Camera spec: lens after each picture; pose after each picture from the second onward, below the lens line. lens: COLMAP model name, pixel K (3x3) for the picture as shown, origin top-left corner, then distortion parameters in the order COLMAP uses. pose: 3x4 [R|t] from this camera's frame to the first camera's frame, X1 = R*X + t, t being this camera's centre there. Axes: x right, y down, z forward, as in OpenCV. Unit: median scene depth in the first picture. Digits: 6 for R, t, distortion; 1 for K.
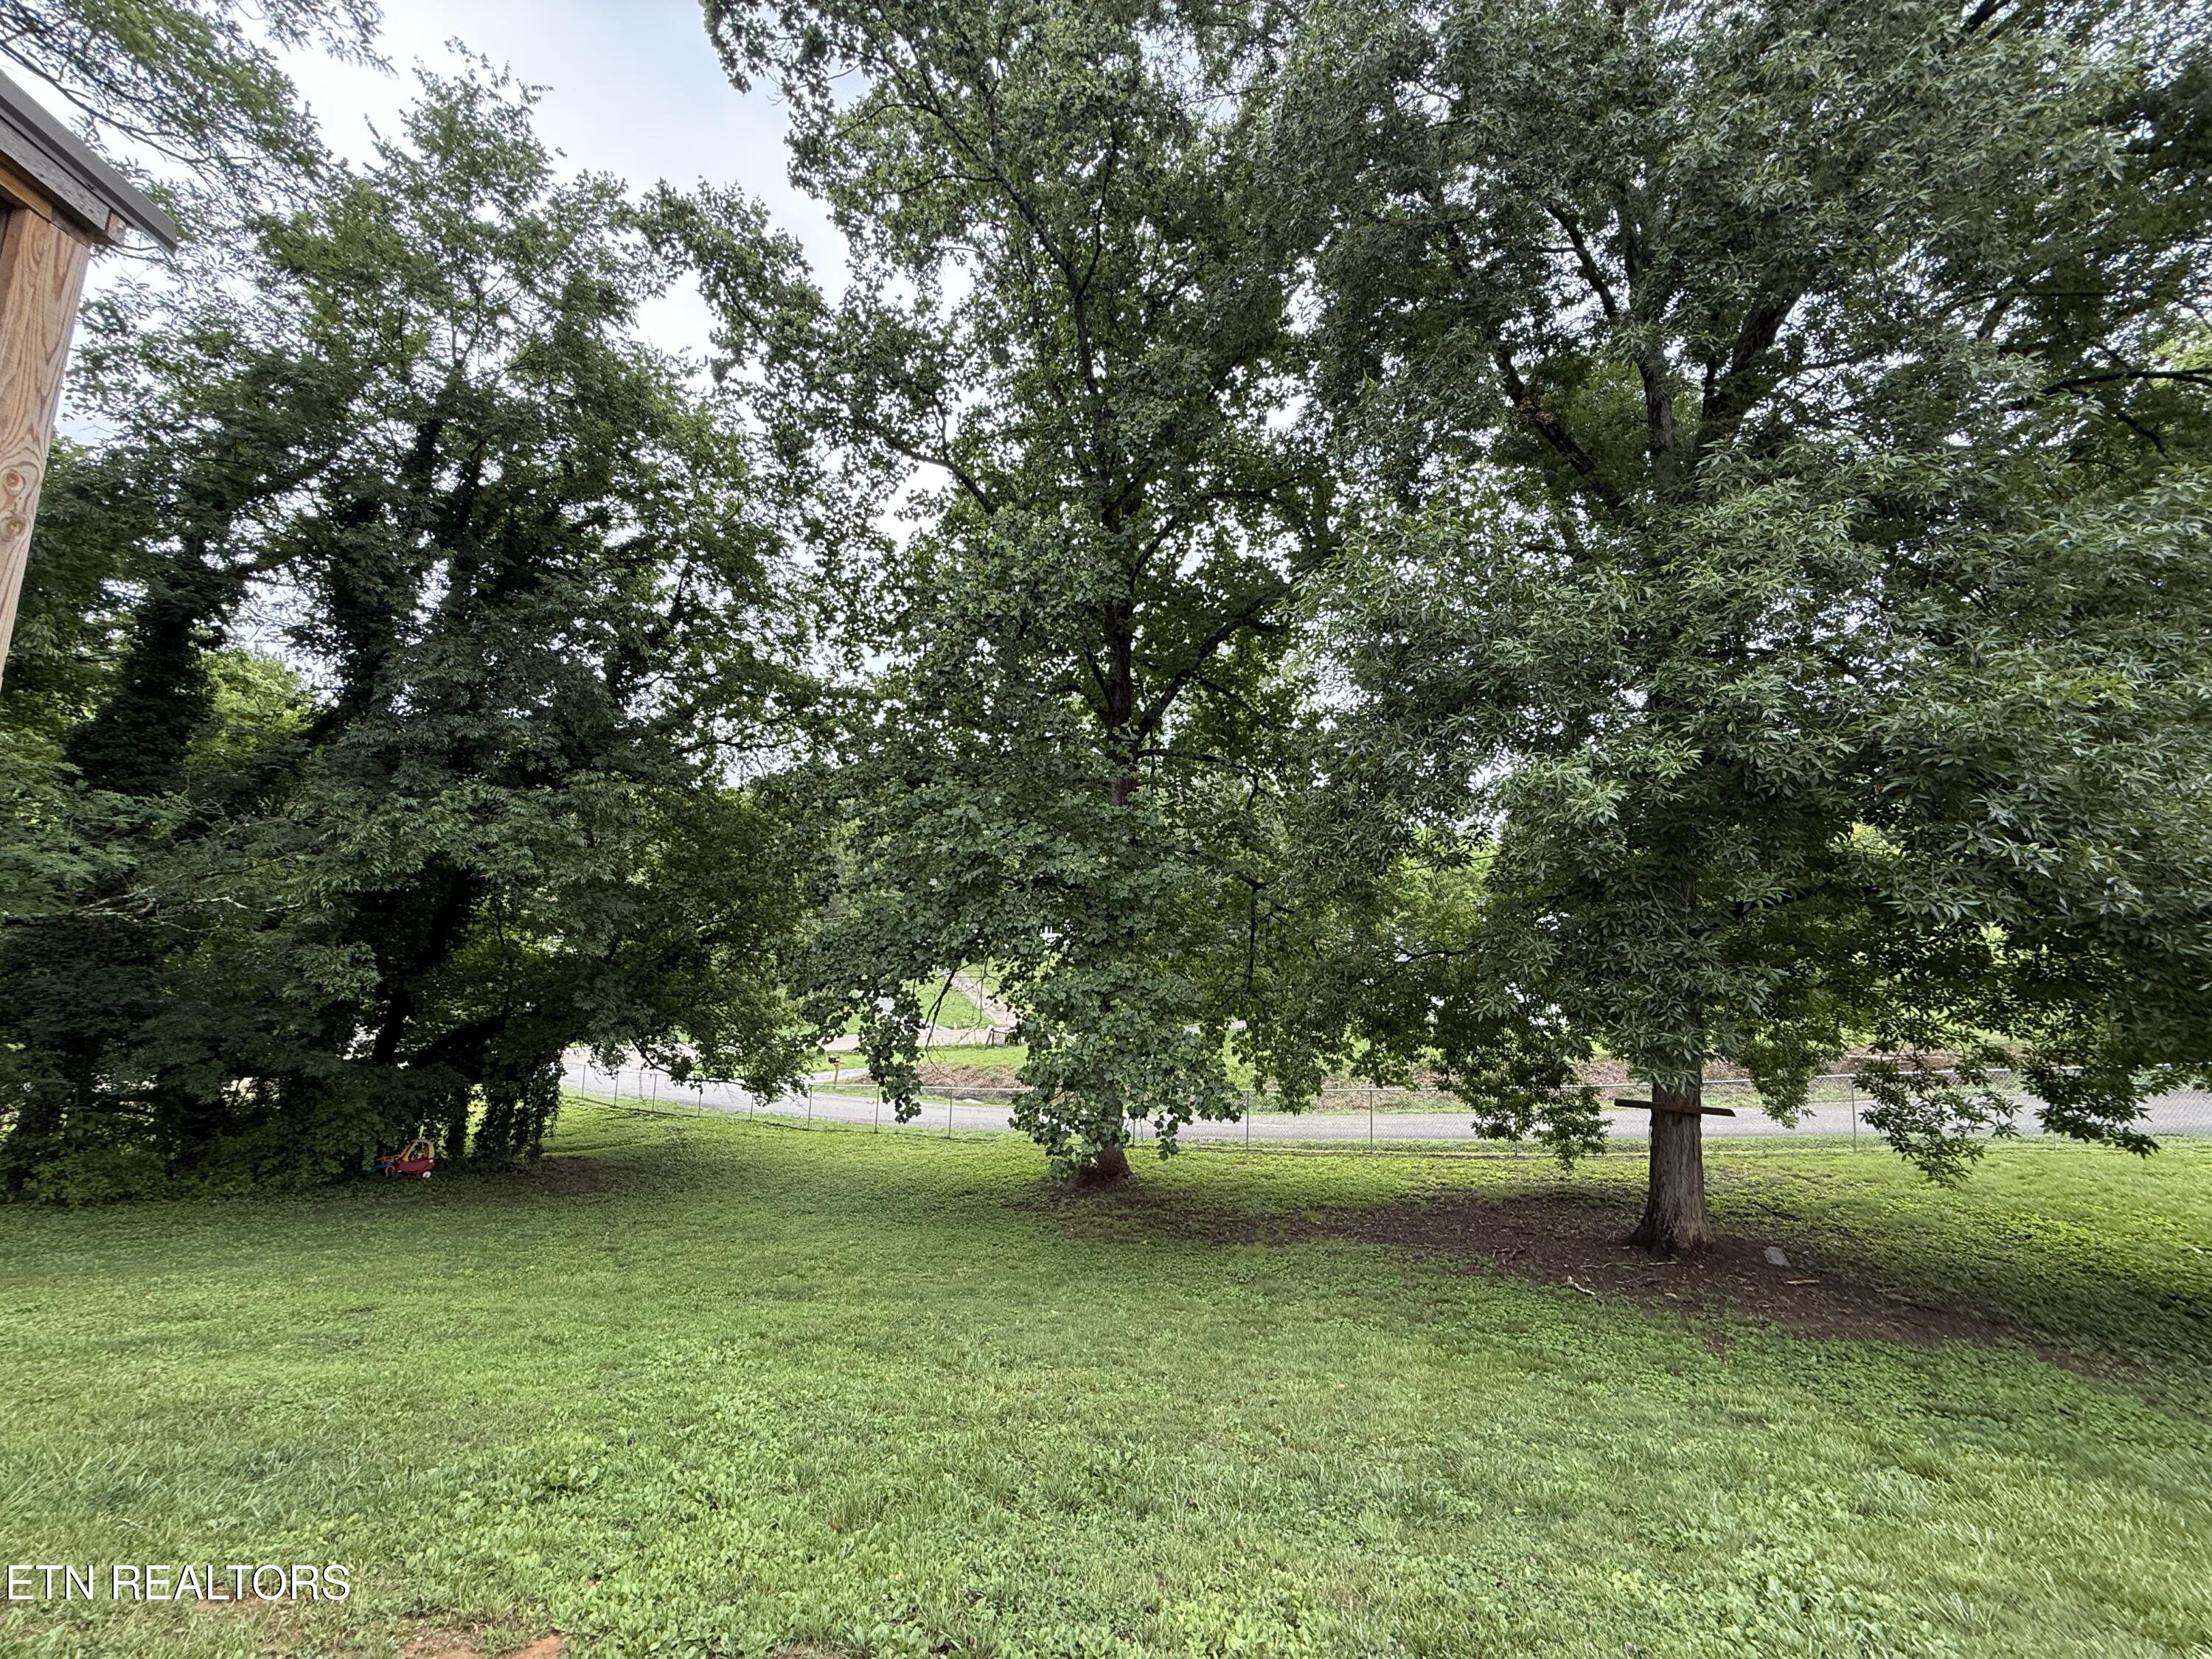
lens RADIAL K [[878.2, 0, 1103.2], [0, 878.2, 830.7], [0, 0, 1]] dist [-0.000547, 0.000196]
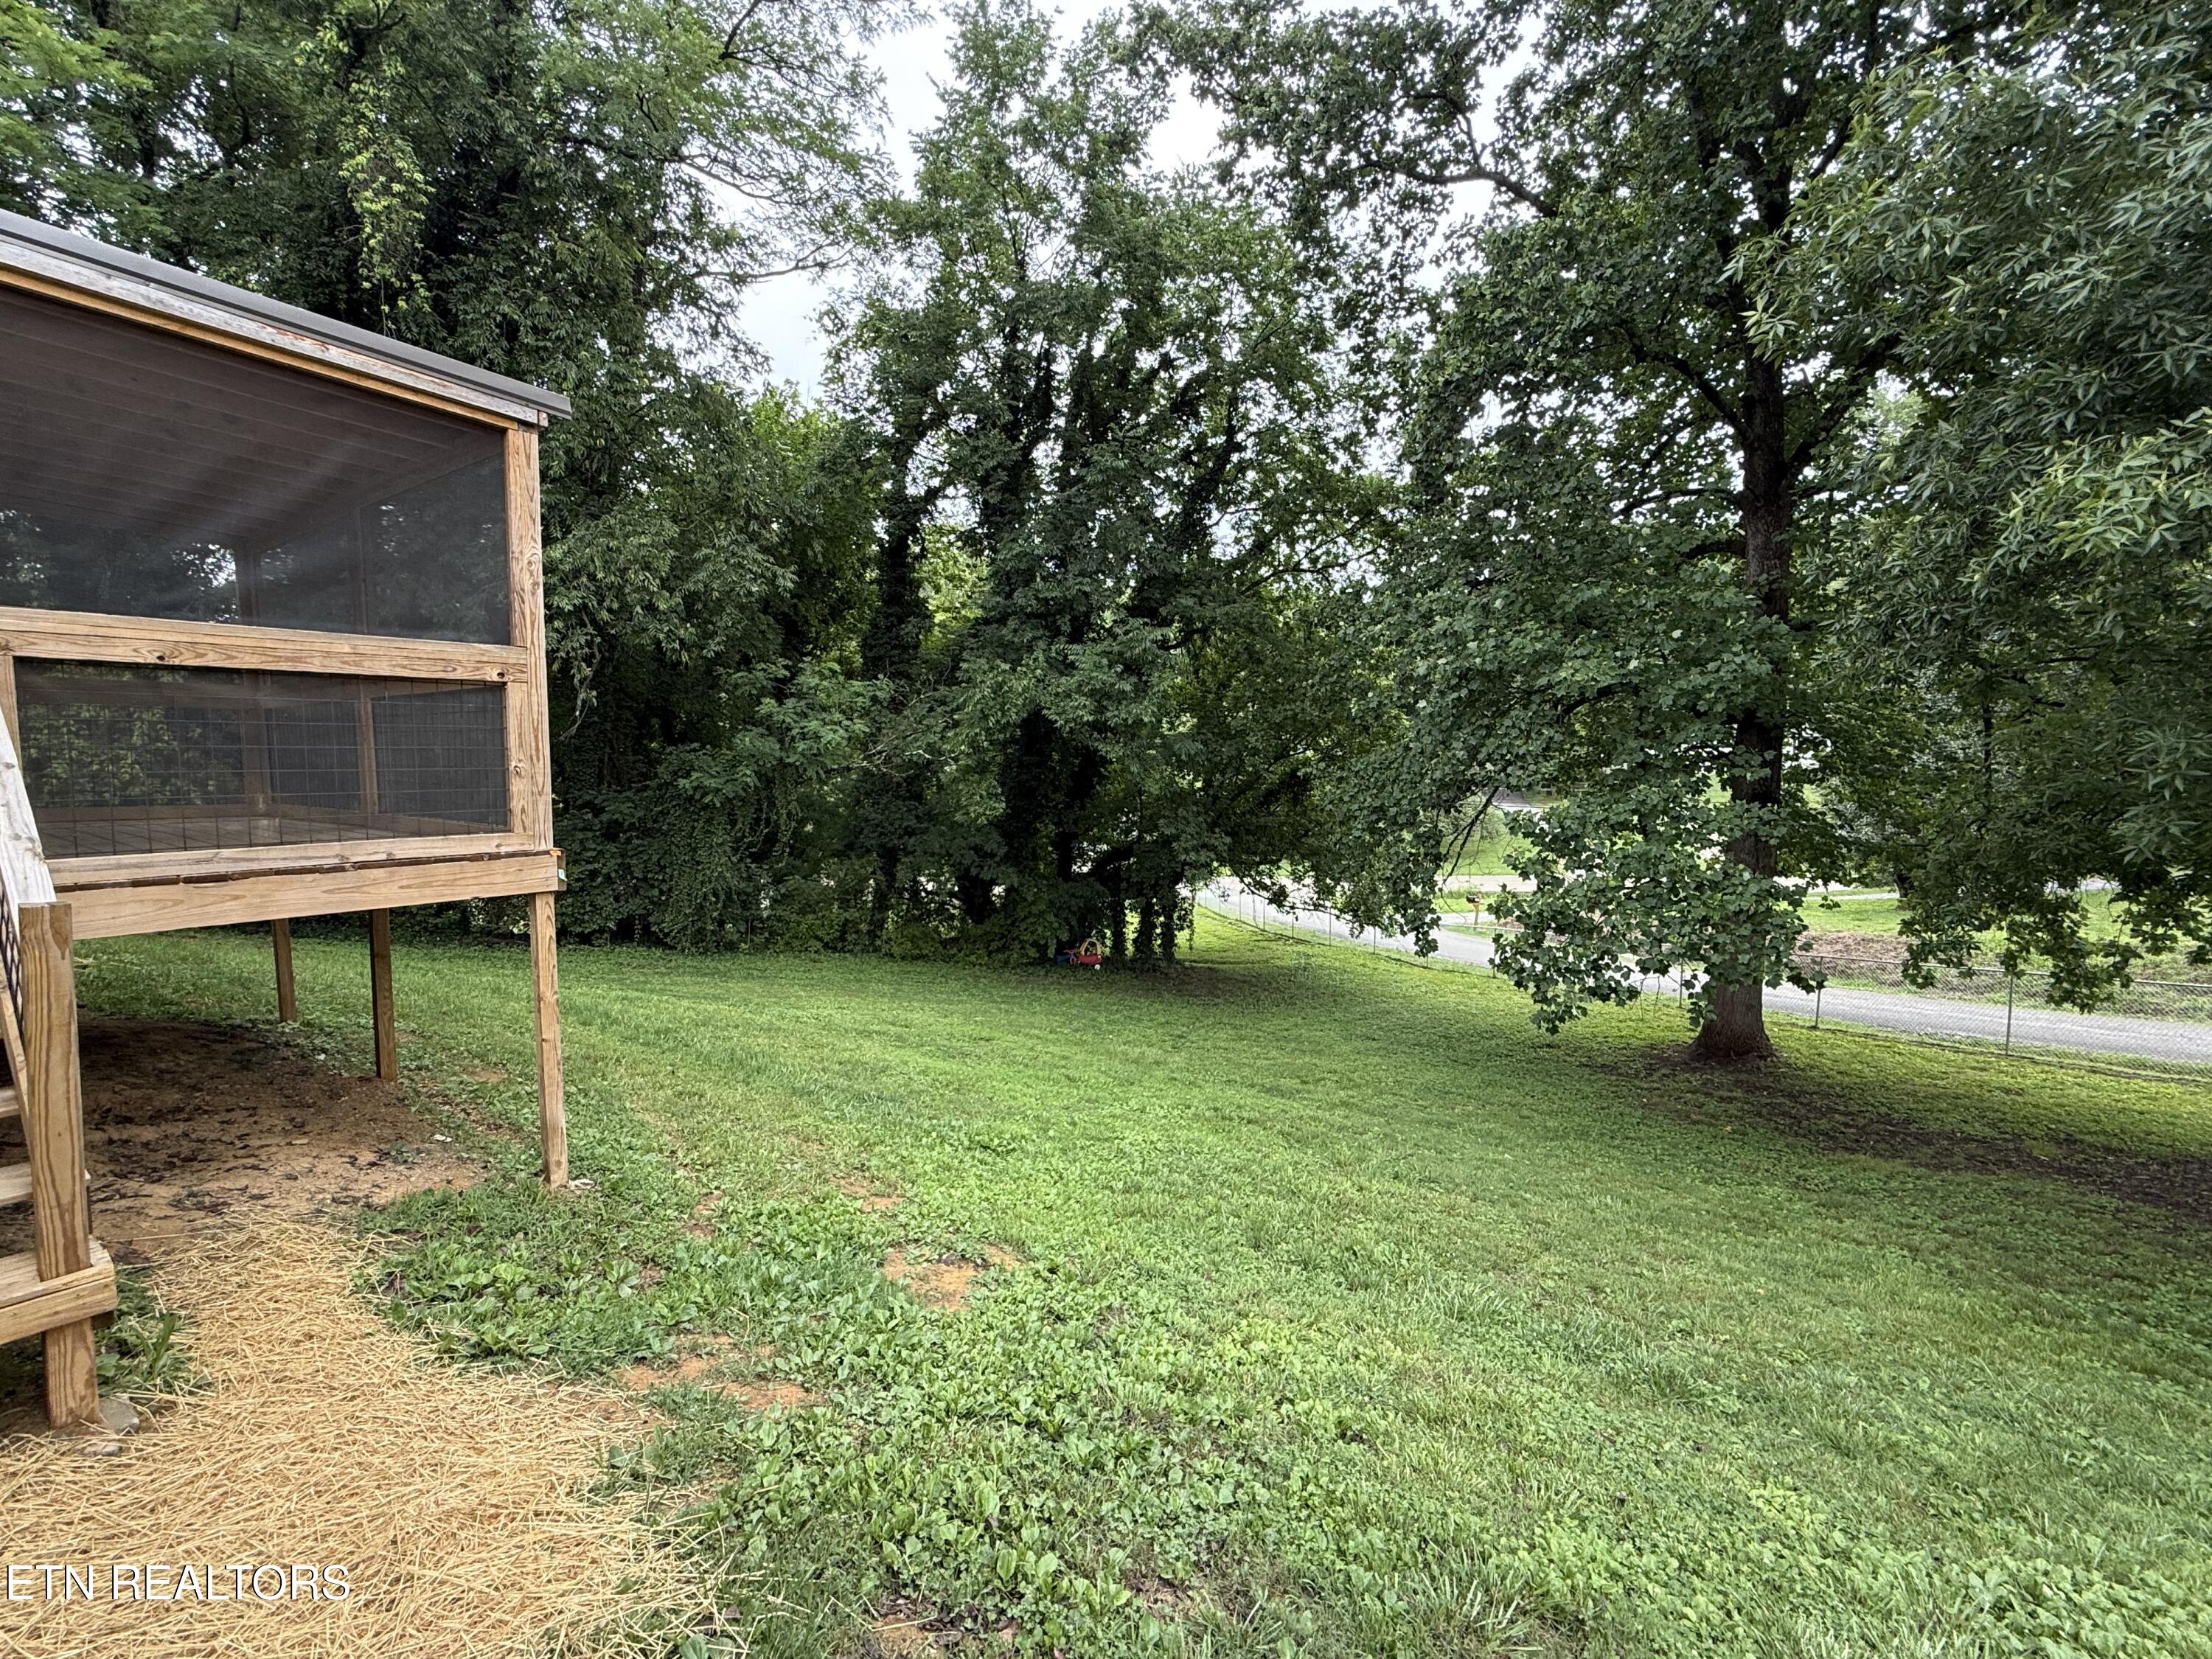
lens RADIAL K [[990.2, 0, 1106.0], [0, 990.2, 829.5], [0, 0, 1]] dist [0.001366, -0.000066]
pose [[0.764652, 0.012043, -0.644331, 0.159159], [0.105410, 0.984023, 0.143486, 0.004039], [0.635764, -0.177636, 0.751165, -0.003759]]
